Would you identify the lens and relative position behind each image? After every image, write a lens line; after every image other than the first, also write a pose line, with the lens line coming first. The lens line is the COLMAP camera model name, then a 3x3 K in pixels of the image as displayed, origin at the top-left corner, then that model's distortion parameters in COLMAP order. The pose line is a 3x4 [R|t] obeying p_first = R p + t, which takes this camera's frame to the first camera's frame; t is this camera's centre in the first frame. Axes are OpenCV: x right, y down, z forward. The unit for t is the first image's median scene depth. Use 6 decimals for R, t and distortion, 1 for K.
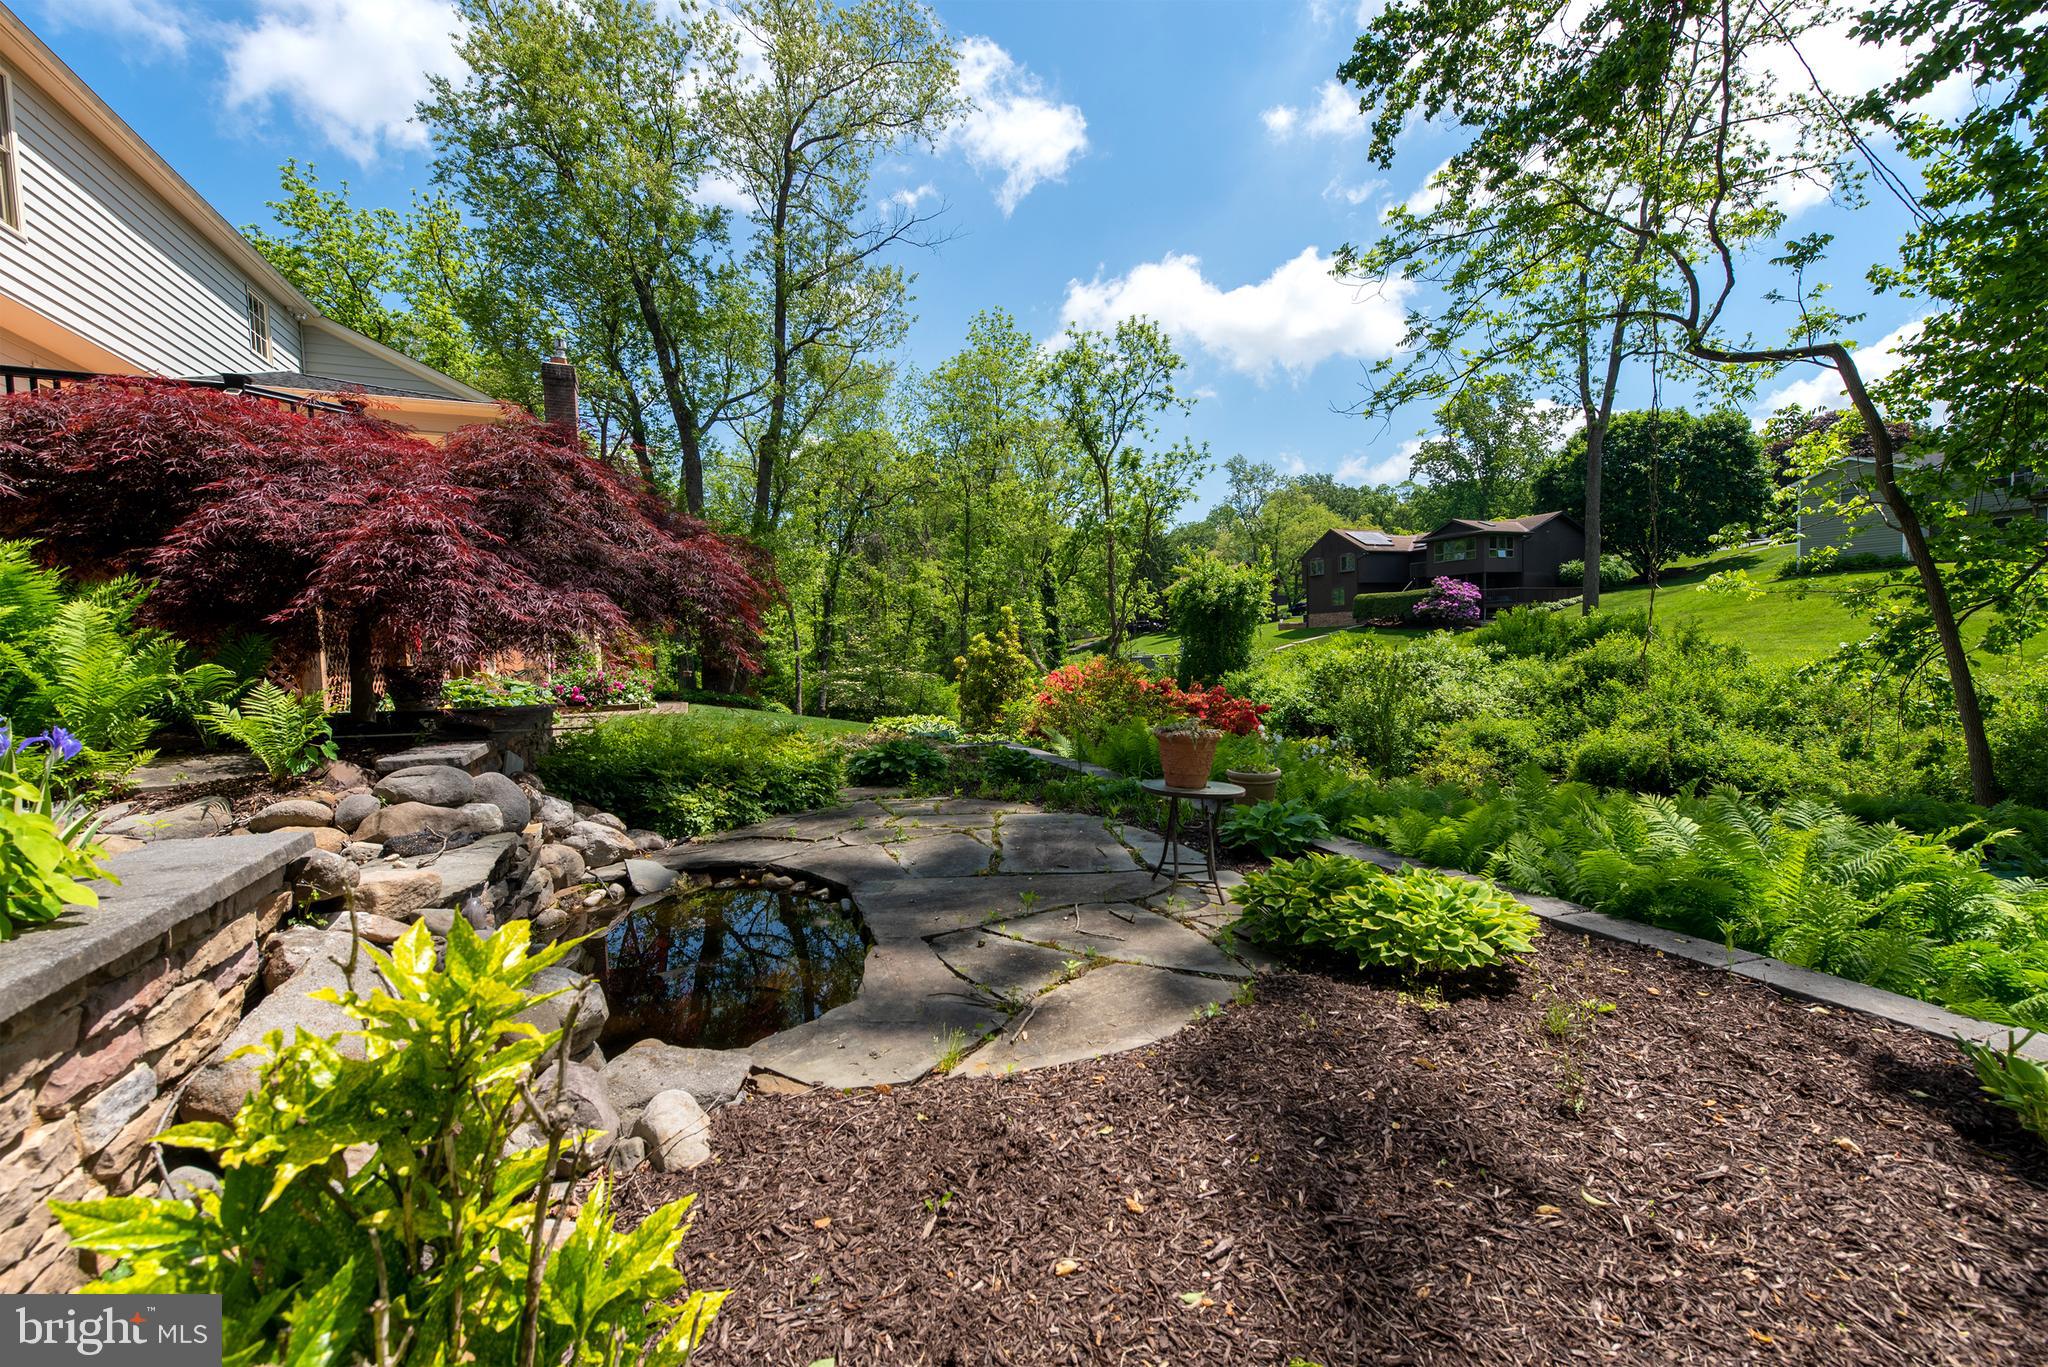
lens RADIAL K [[826.6, 0, 1023.1], [0, 826.6, 681.8], [0, 0, 1]] dist [0.008588, 0.000015]
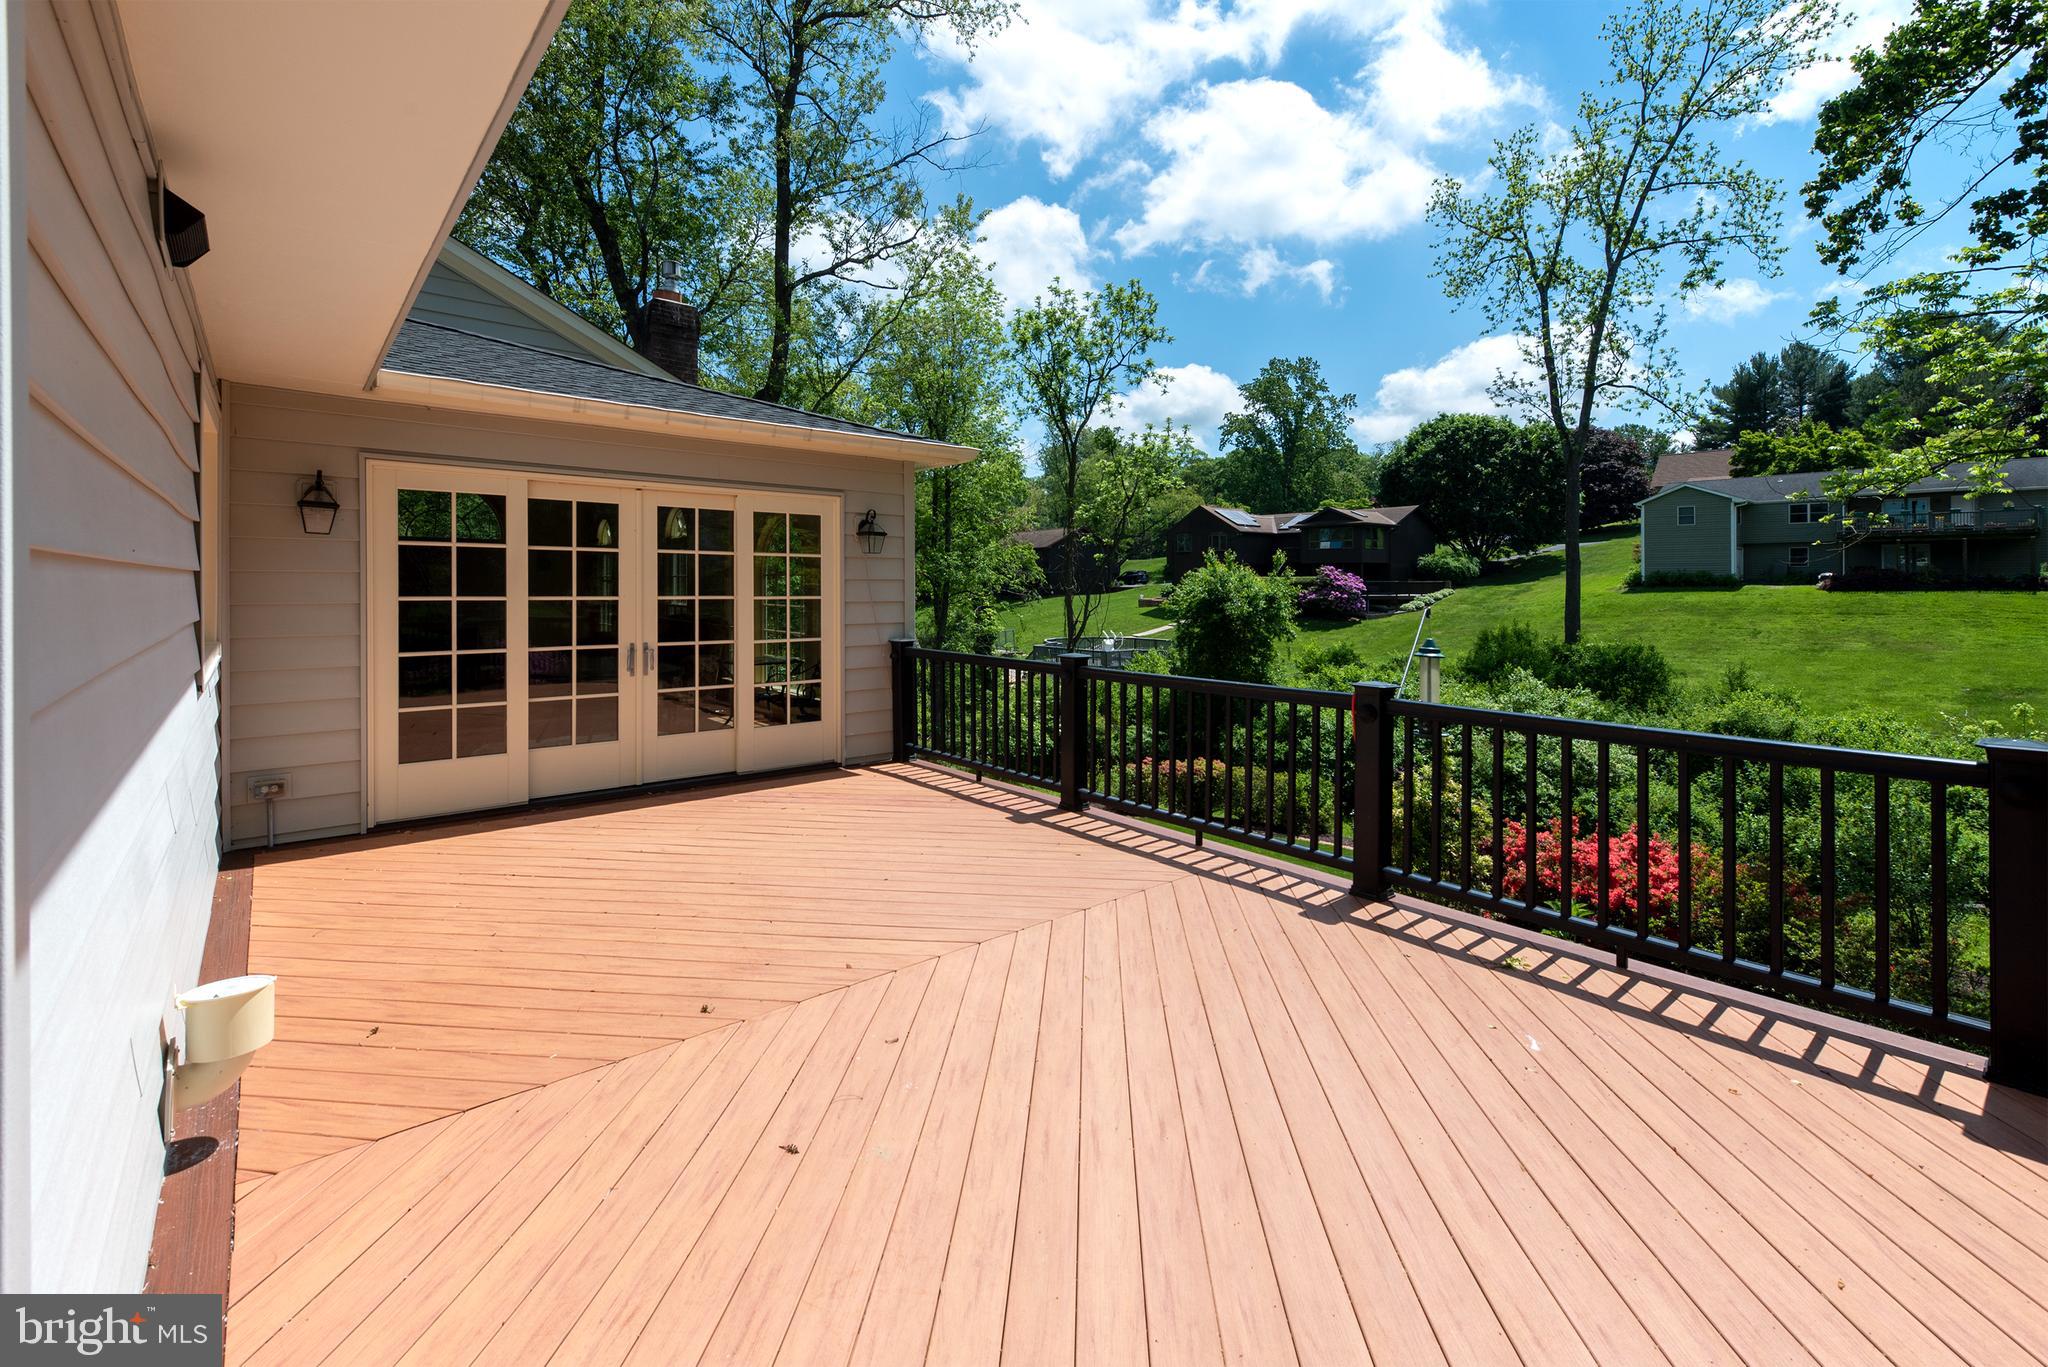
lens RADIAL K [[887.6, 0, 1004.1], [0, 887.6, 574.1], [0, 0, 1]] dist [0.003720, 0.000369]
pose [[0.958379, 0.035236, 0.283316, -0.232816], [-0.018968, 0.998021, -0.059960, -0.067245], [-0.284868, 0.052090, 0.957150, 0.144227]]
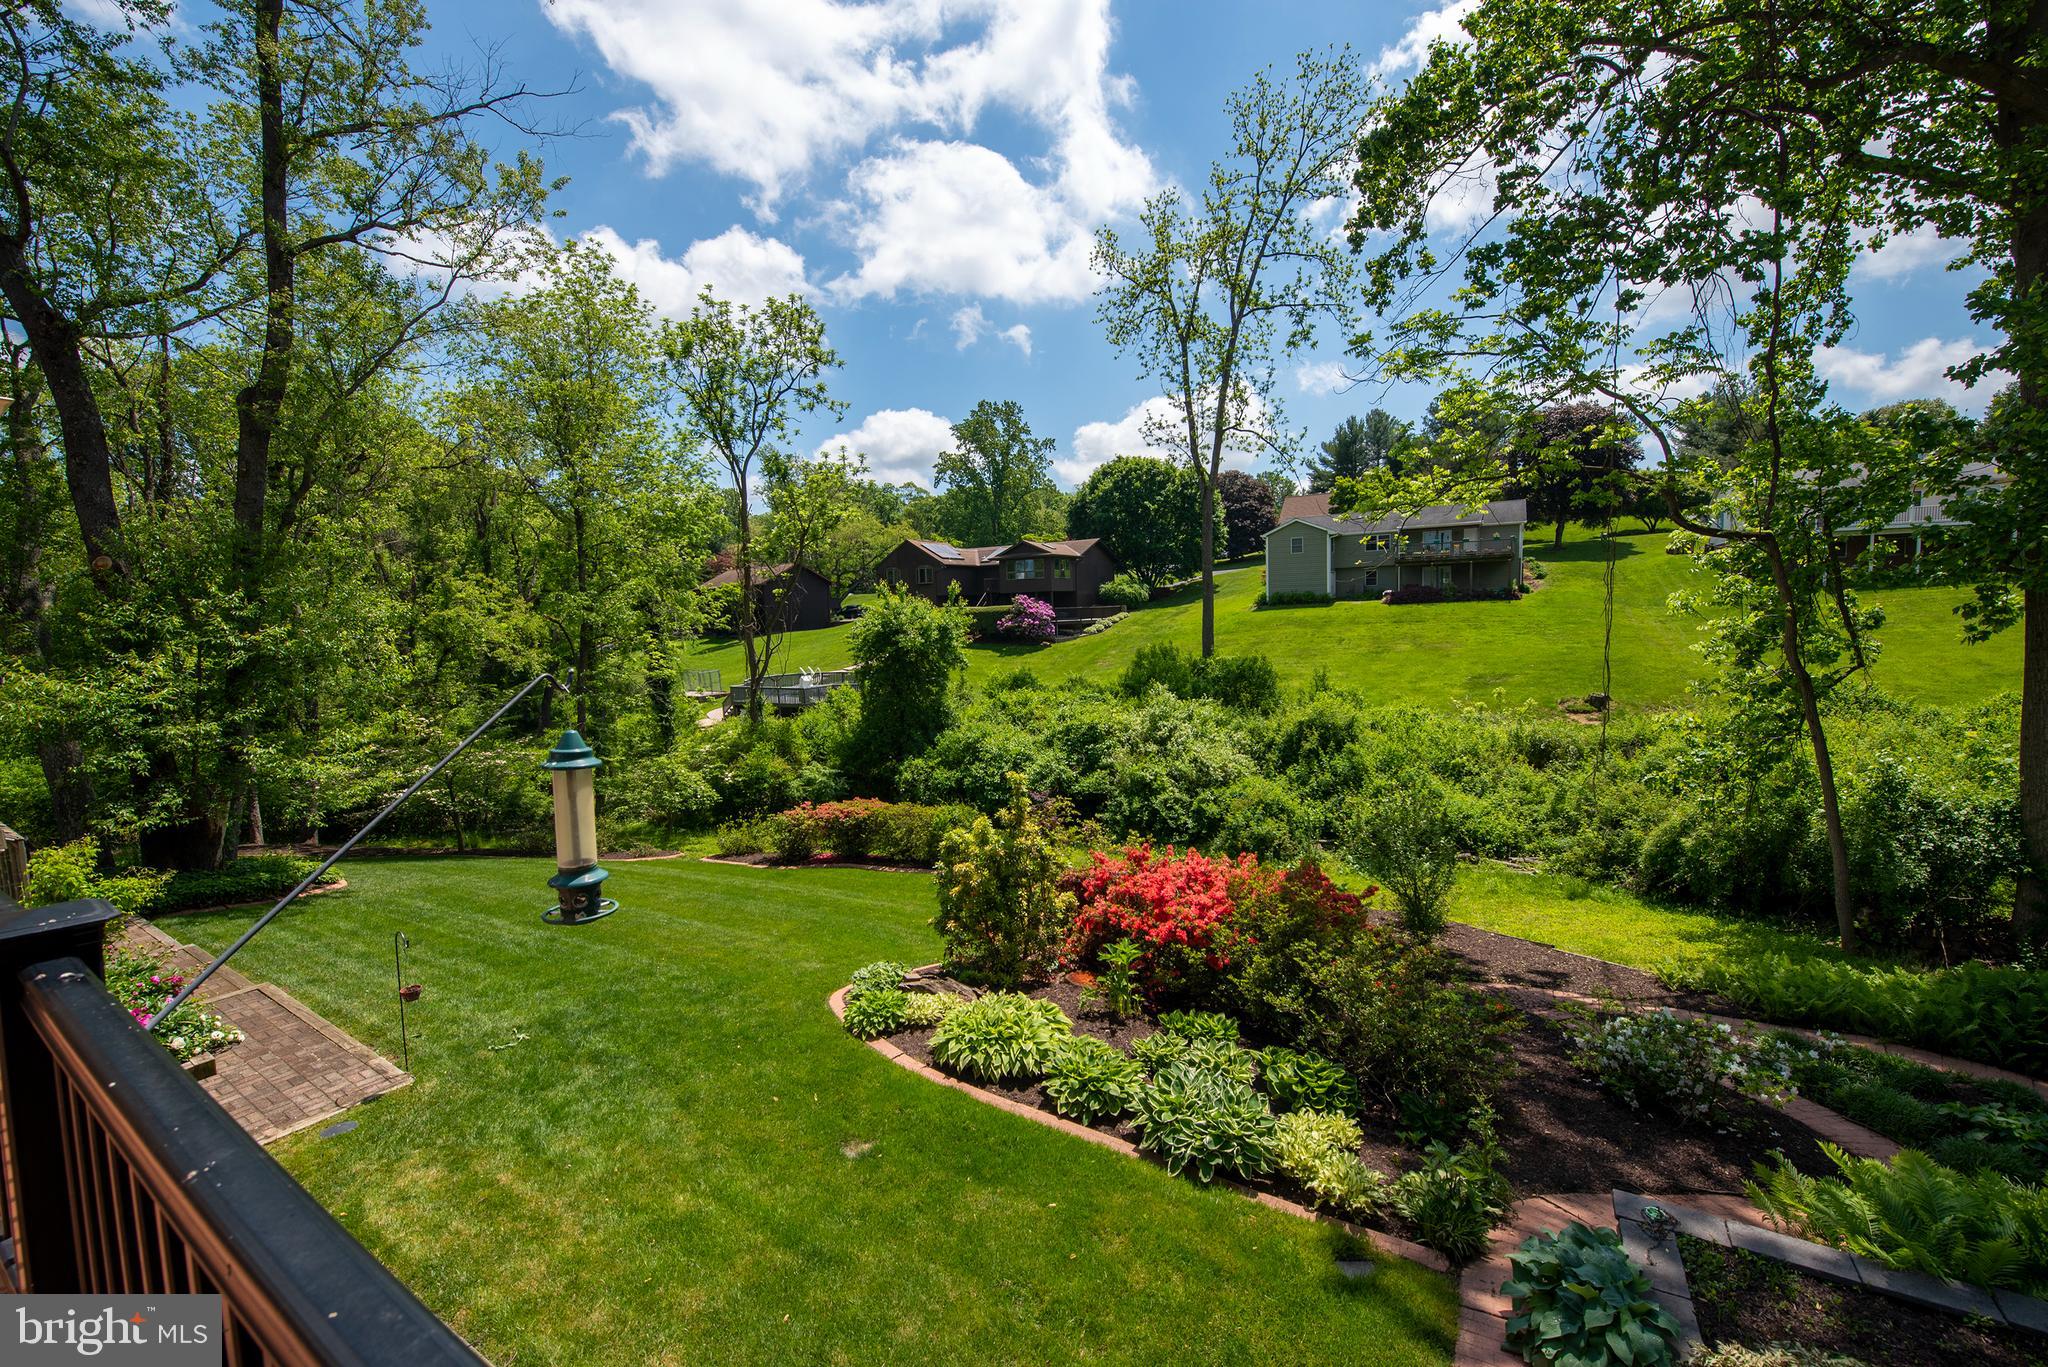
lens RADIAL K [[827.5, 0, 1031.3], [0, 827.5, 680.7], [0, 0, 1]] dist [-0.015691, -0.000260]
pose [[0.815287, -0.044479, 0.577347, -0.149980], [0.032567, 0.998990, 0.030973, -0.071265], [-0.578141, -0.006449, 0.815912, 0.178222]]
